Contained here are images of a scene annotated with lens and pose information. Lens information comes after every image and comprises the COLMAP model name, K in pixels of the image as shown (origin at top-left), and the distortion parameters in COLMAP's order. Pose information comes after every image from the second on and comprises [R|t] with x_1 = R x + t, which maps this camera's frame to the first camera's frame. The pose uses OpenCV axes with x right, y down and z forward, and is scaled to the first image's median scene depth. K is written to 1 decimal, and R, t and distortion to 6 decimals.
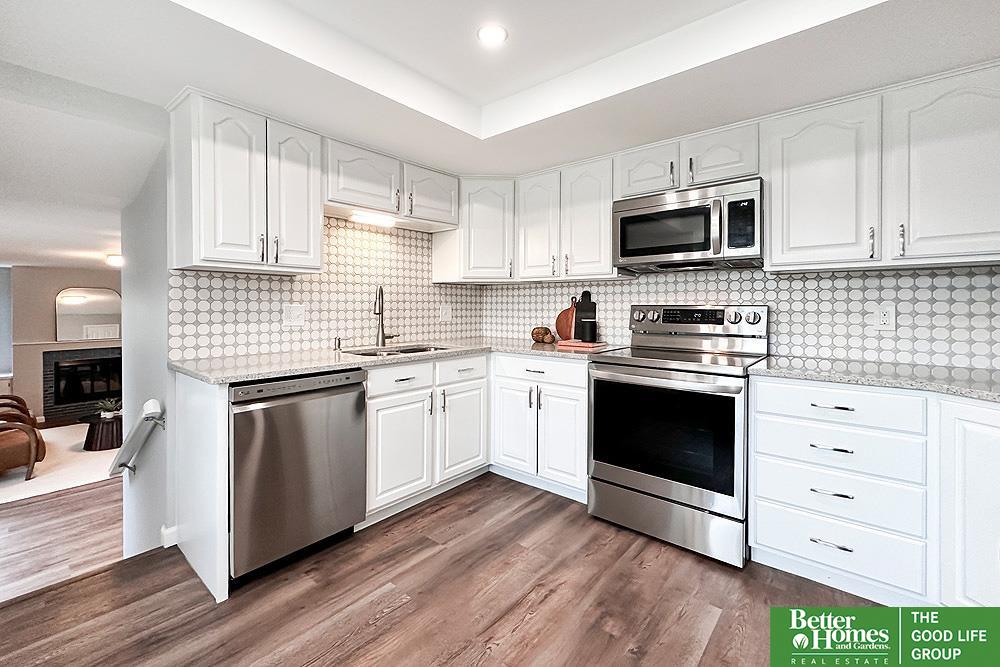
lens RADIAL K [[432.6, 0, 495.9], [0, 432.6, 310.2], [0, 0, 1]] dist [0.000227, 0.000134]
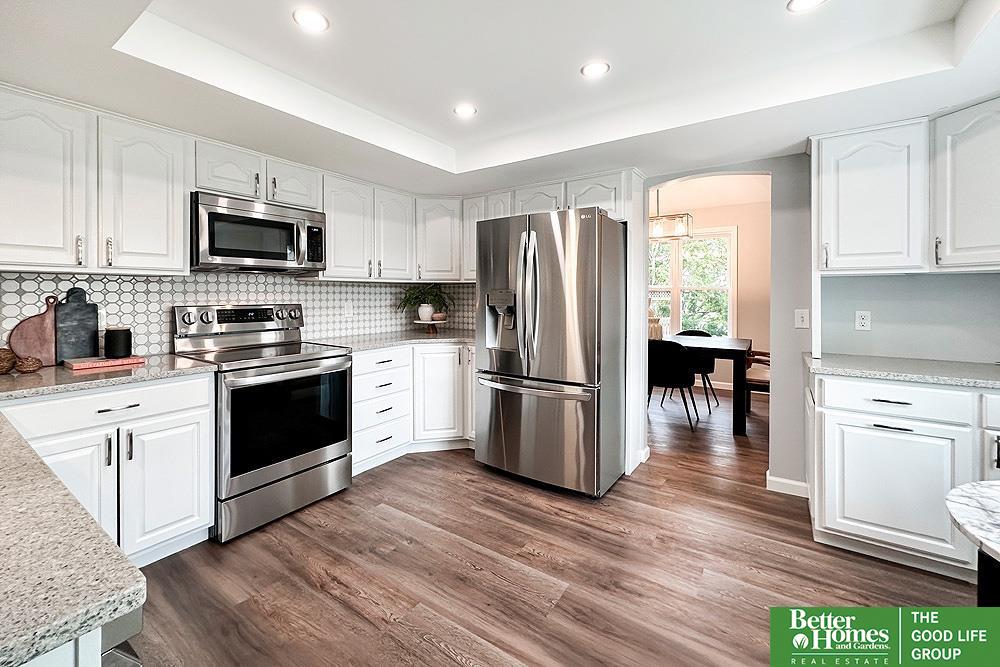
lens RADIAL K [[404.5, 0, 497.3], [0, 404.5, 293.1], [0, 0, 1]] dist [0.000016, -0.000004]
pose [[-0.107898, 0.001088, 0.994161, -0.587331], [0.009552, 0.999954, -0.000057, -0.033517], [-0.994116, 0.009490, -0.107904, 0.454504]]
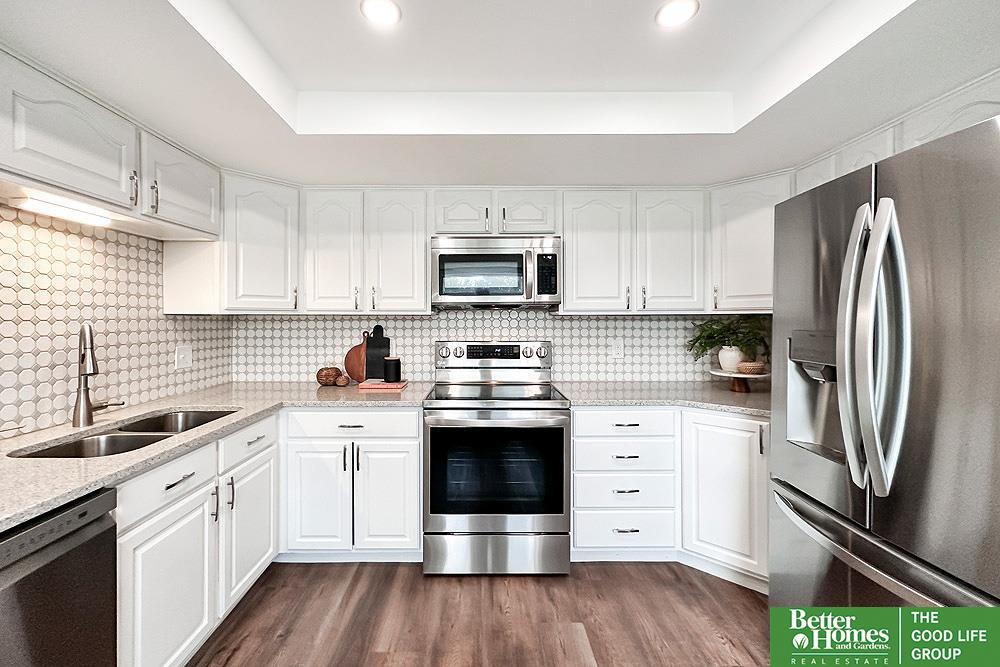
lens RADIAL K [[407.7, 0, 487.5], [0, 407.7, 320.3], [0, 0, 1]] dist [-0.000626, 0.000151]
pose [[0.755073, -0.001772, 0.655638, -0.218697], [0.006980, 0.999961, -0.005336, -0.055465], [-0.655603, 0.008606, 0.755056, 0.218025]]
